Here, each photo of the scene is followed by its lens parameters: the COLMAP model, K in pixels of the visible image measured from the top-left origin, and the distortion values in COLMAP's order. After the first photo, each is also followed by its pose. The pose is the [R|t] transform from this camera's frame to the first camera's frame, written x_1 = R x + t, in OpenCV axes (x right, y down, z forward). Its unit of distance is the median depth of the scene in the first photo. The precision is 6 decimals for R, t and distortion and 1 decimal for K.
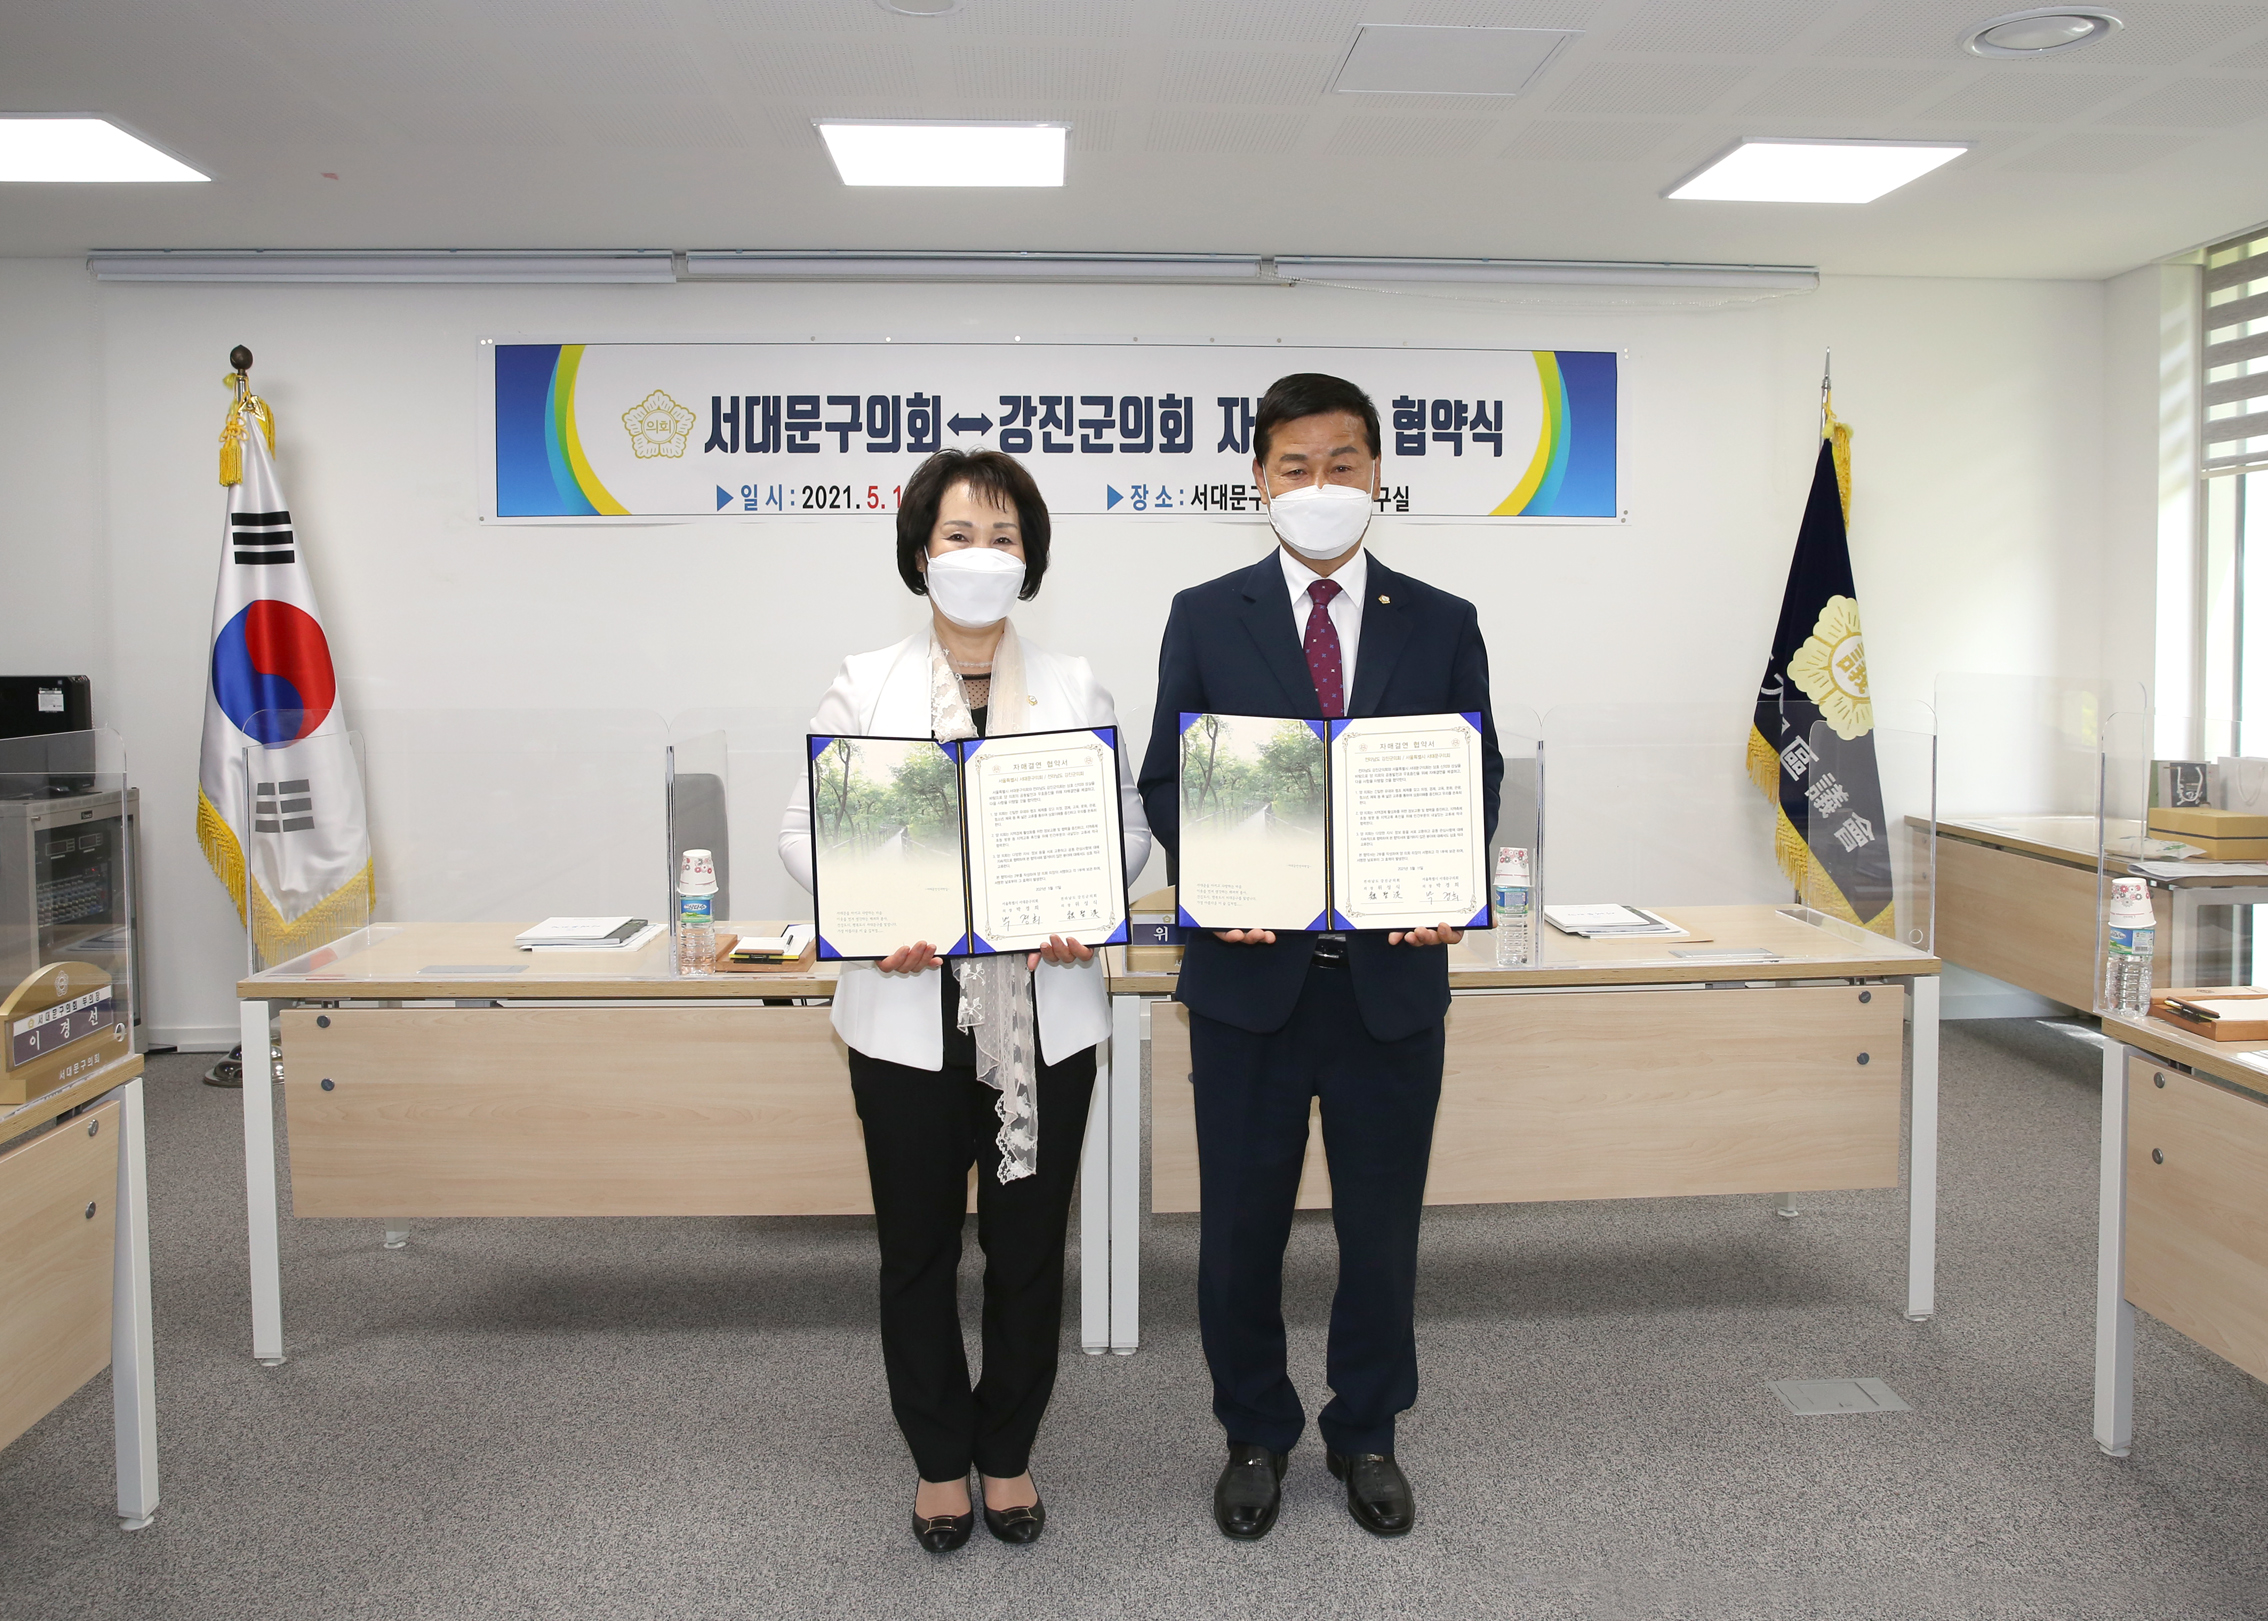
lens RADIAL K [[1763.5, 0, 1164.6], [0, 1763.5, 710.5], [0, 0, 1]] dist [-0.081862, 0.025719]
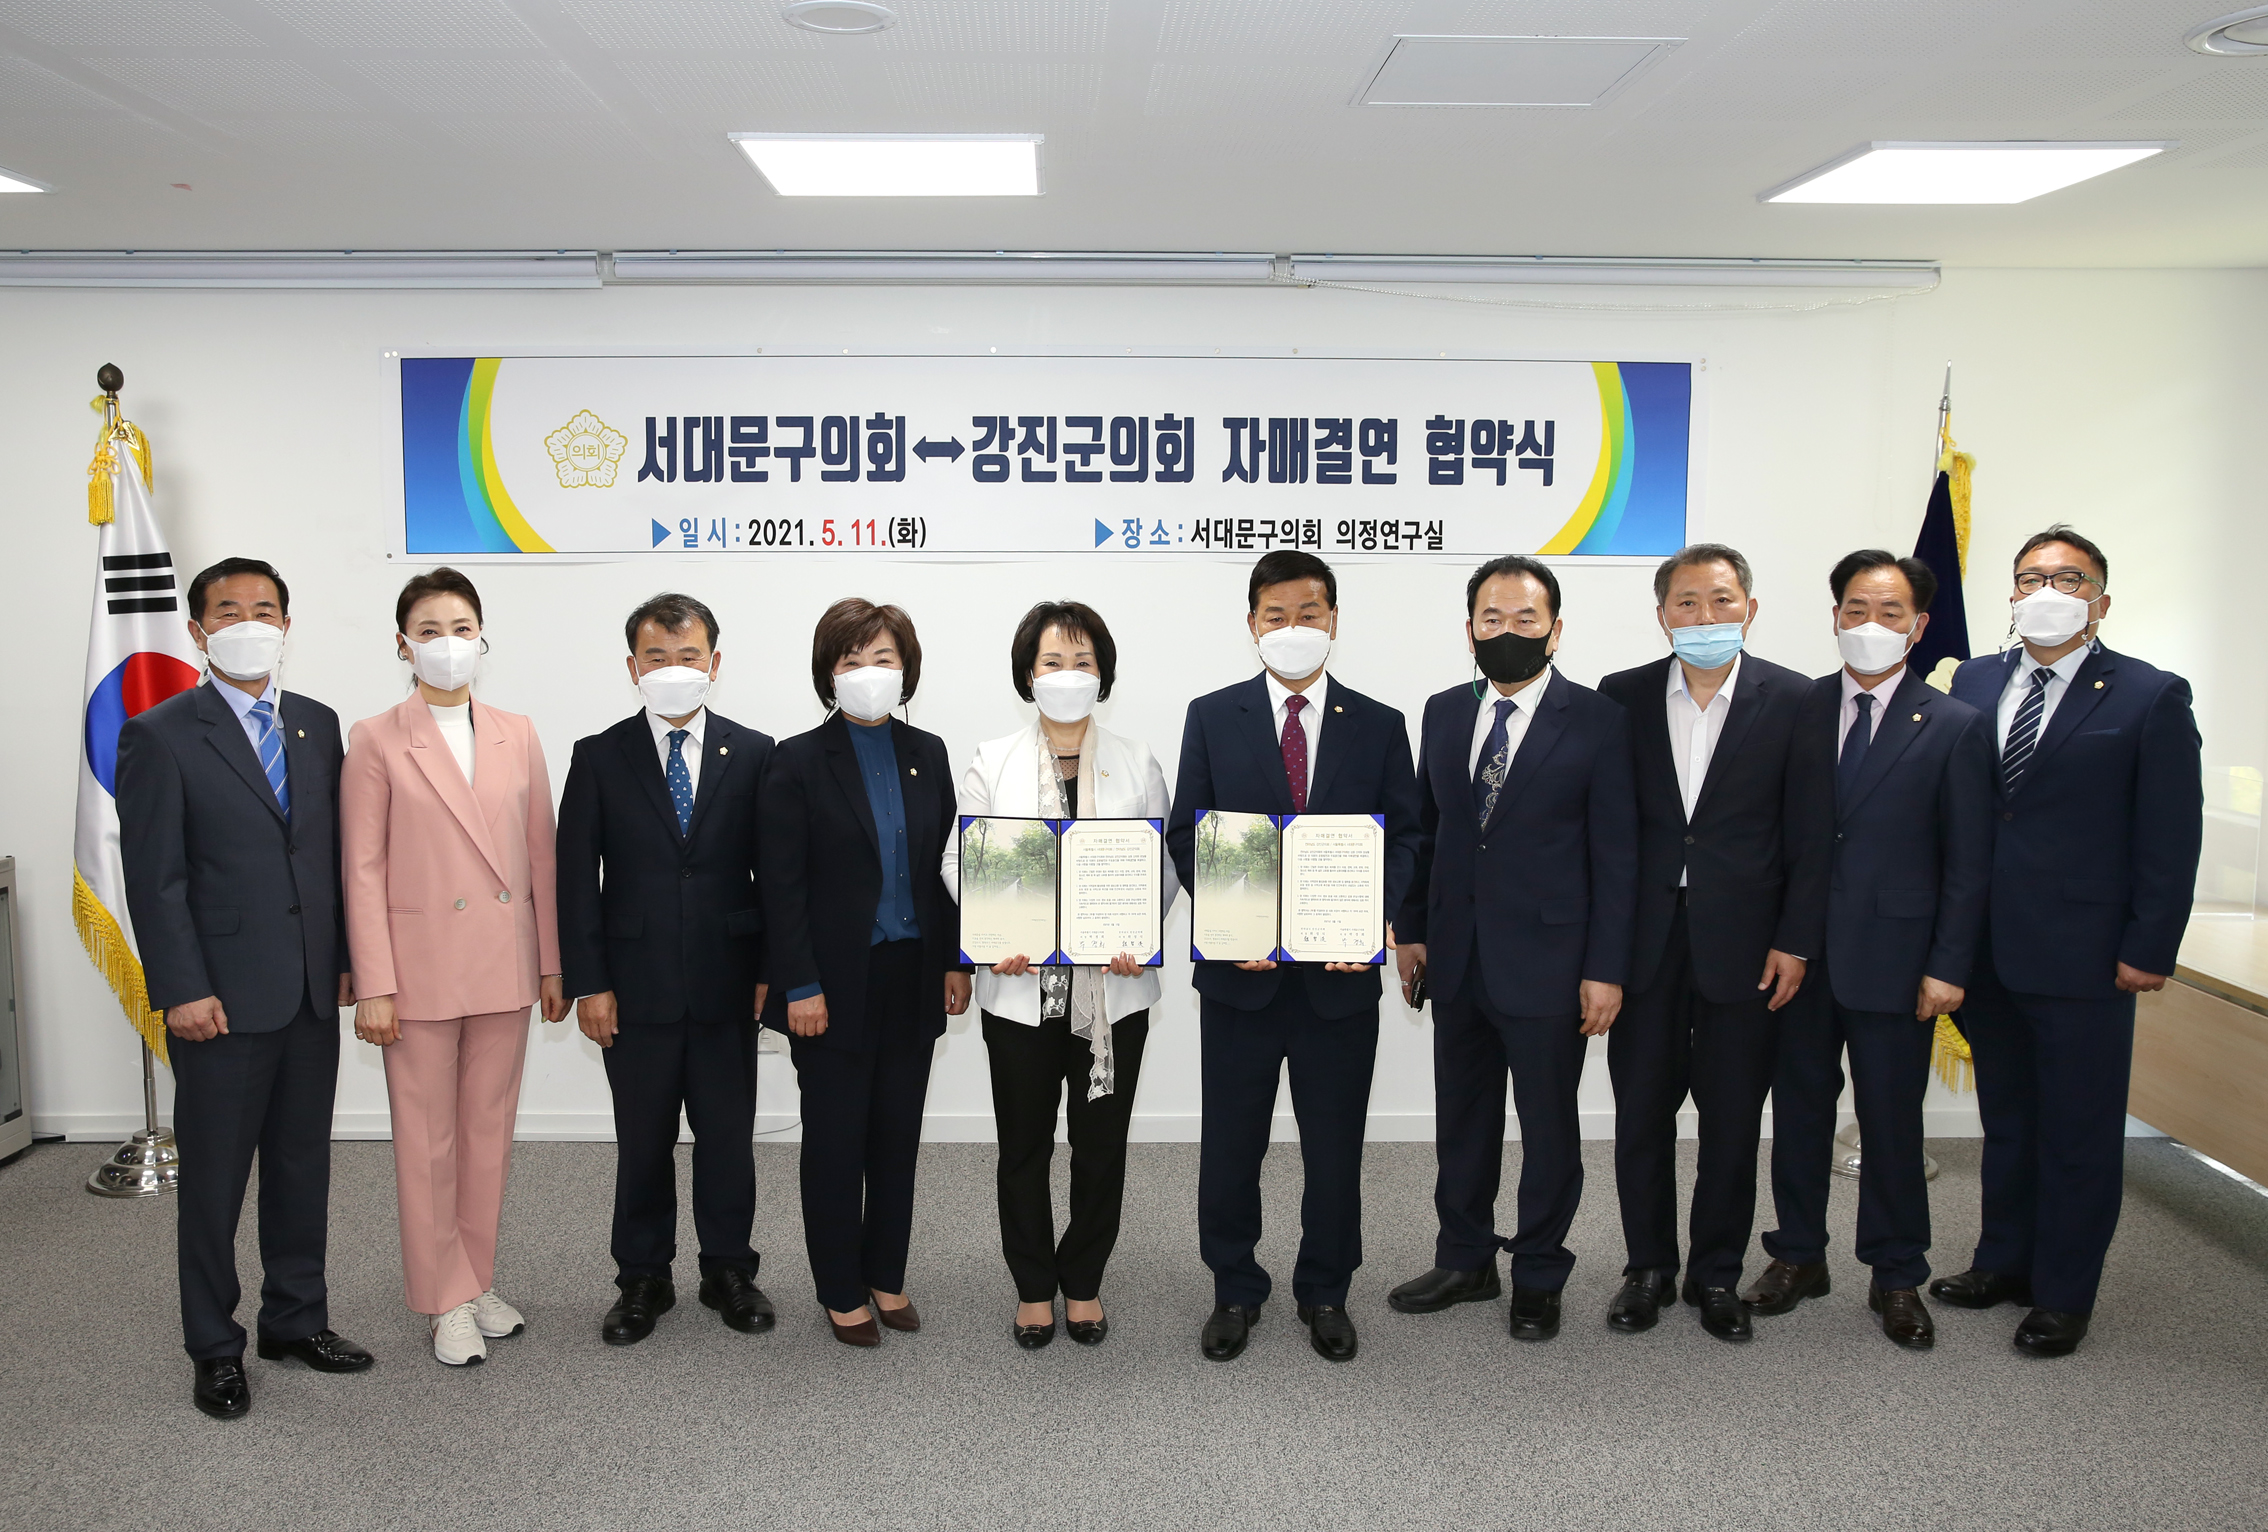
lens RADIAL K [[1762.0, 0, 1093.6], [0, 1762.0, 707.5], [0, 0, 1]] dist [-0.053304, 0.032839]
pose [[0.998363, 0.011221, -0.056093, 0.016935], [-0.007931, 0.998254, 0.058524, -0.086739], [0.056651, -0.057983, 0.996709, 0.124856]]
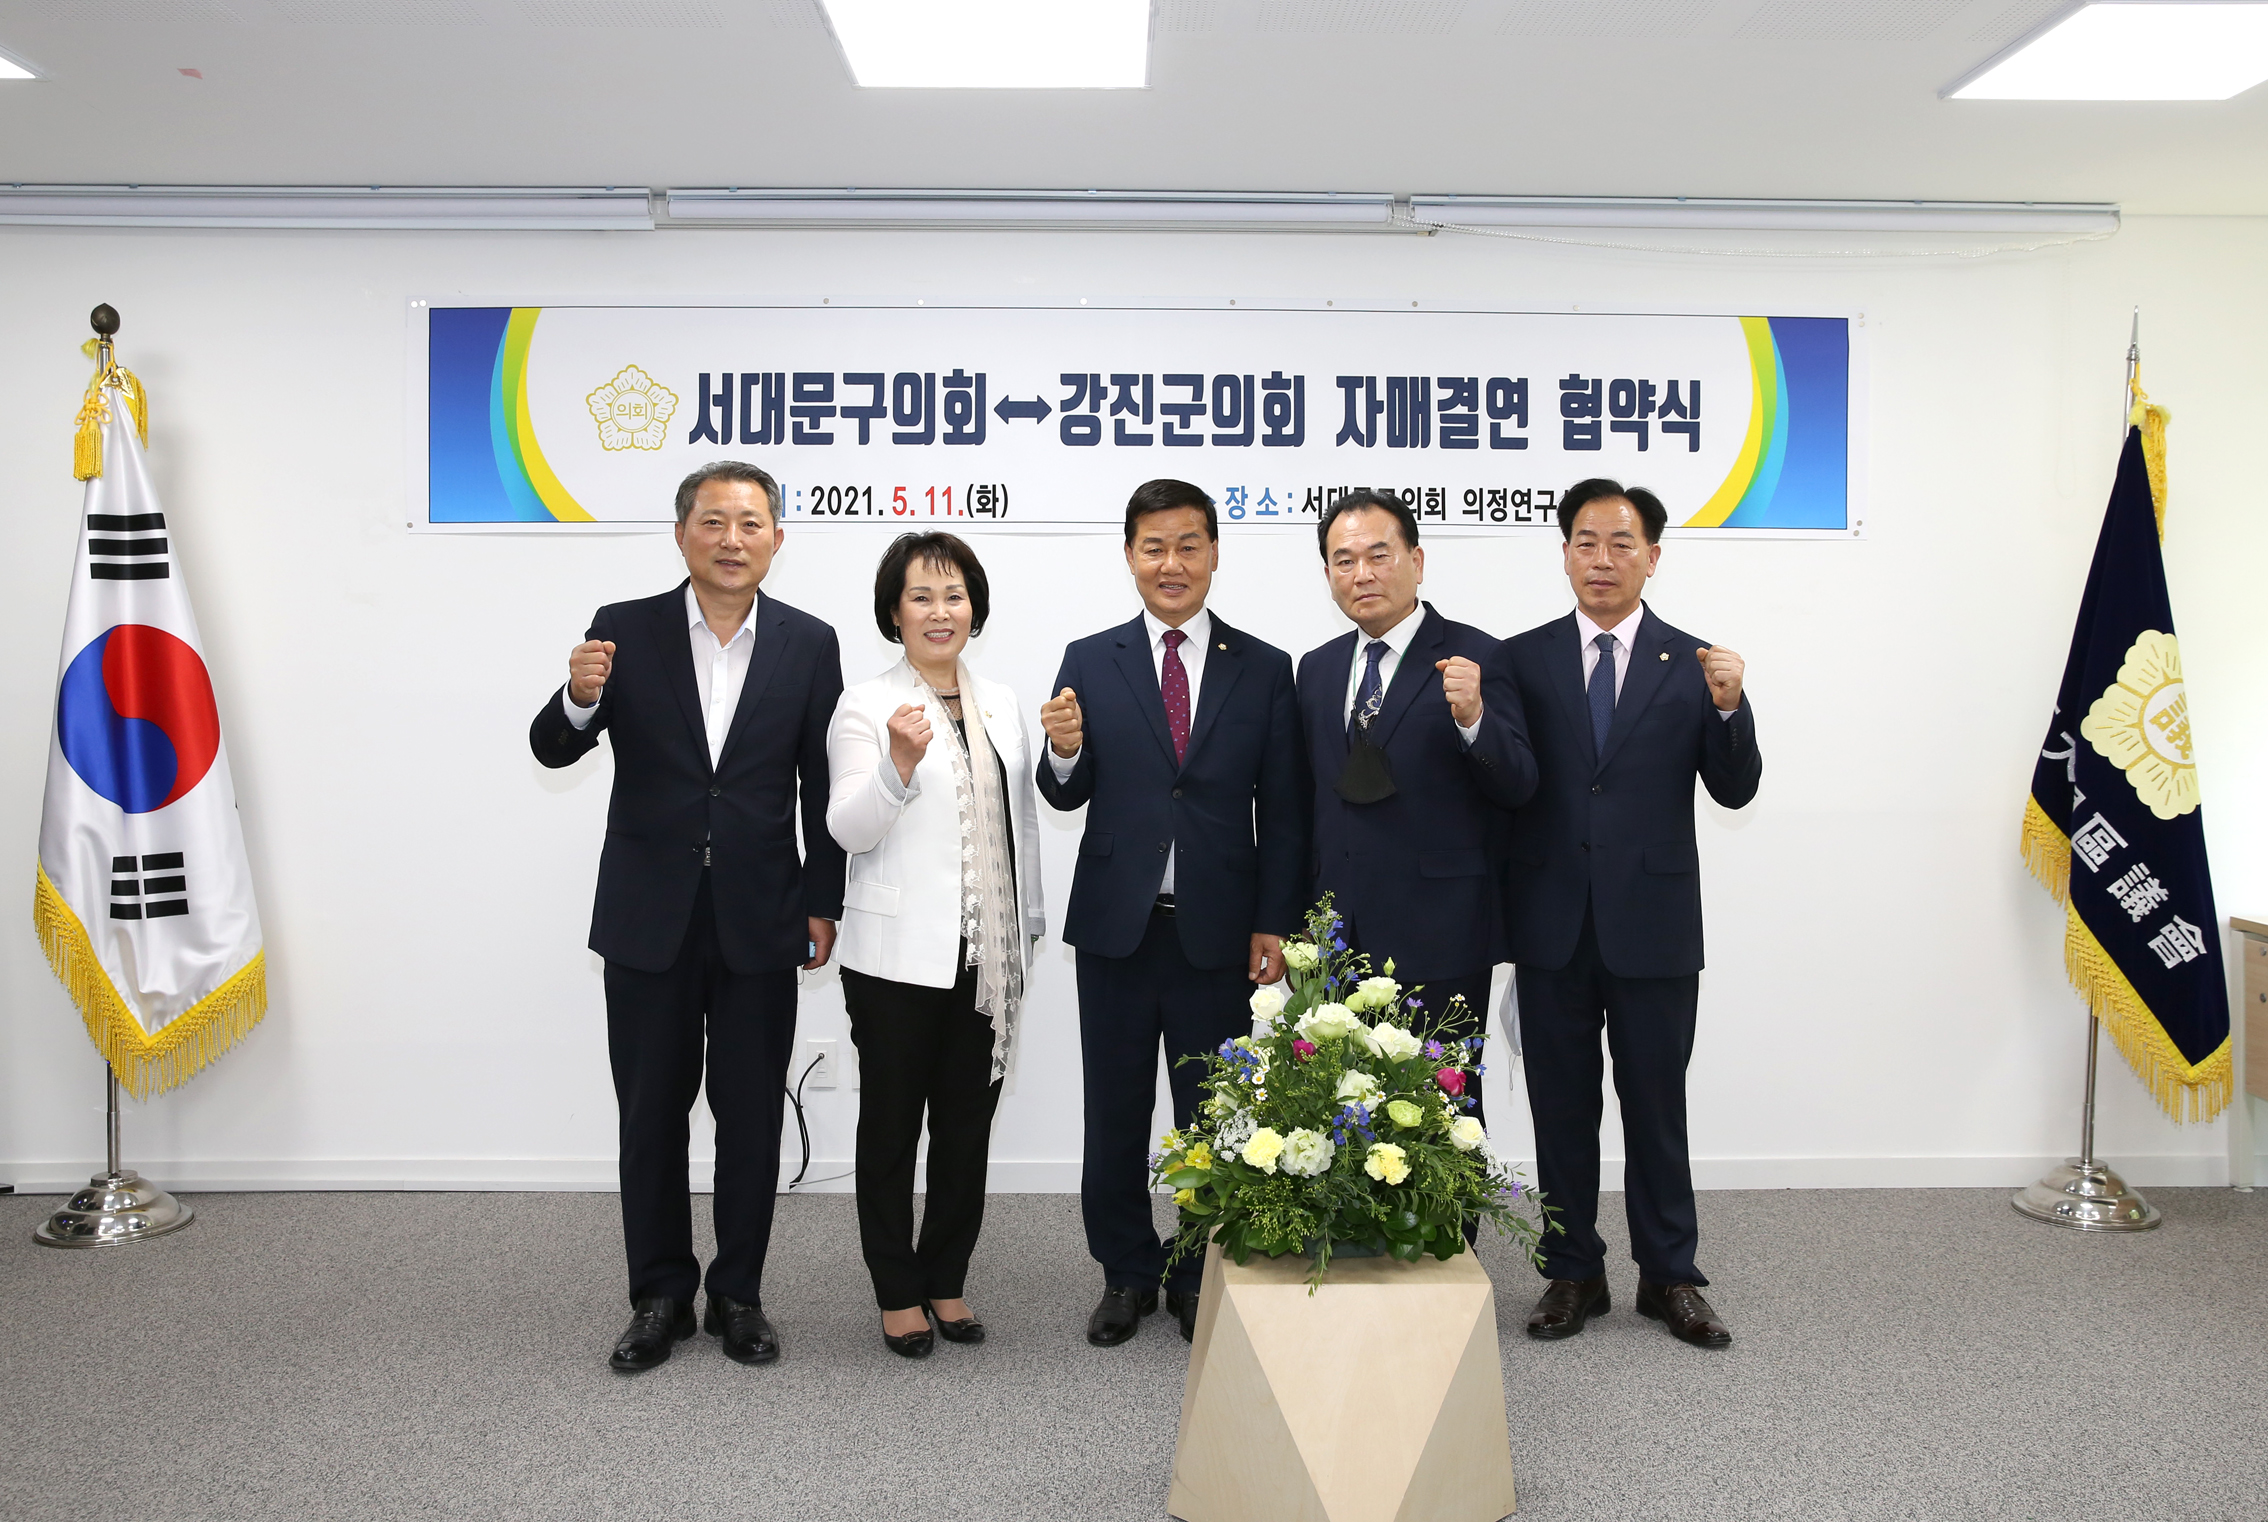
lens RADIAL K [[1823.4, 0, 1147.0], [0, 1823.4, 716.6], [0, 0, 1]] dist [-0.057747, 0.055292]
pose [[0.998673, 0.007350, -0.050969, -0.012033], [-0.008407, 0.999754, -0.020541, -0.008179], [0.050805, 0.020942, 0.998489, 0.188404]]
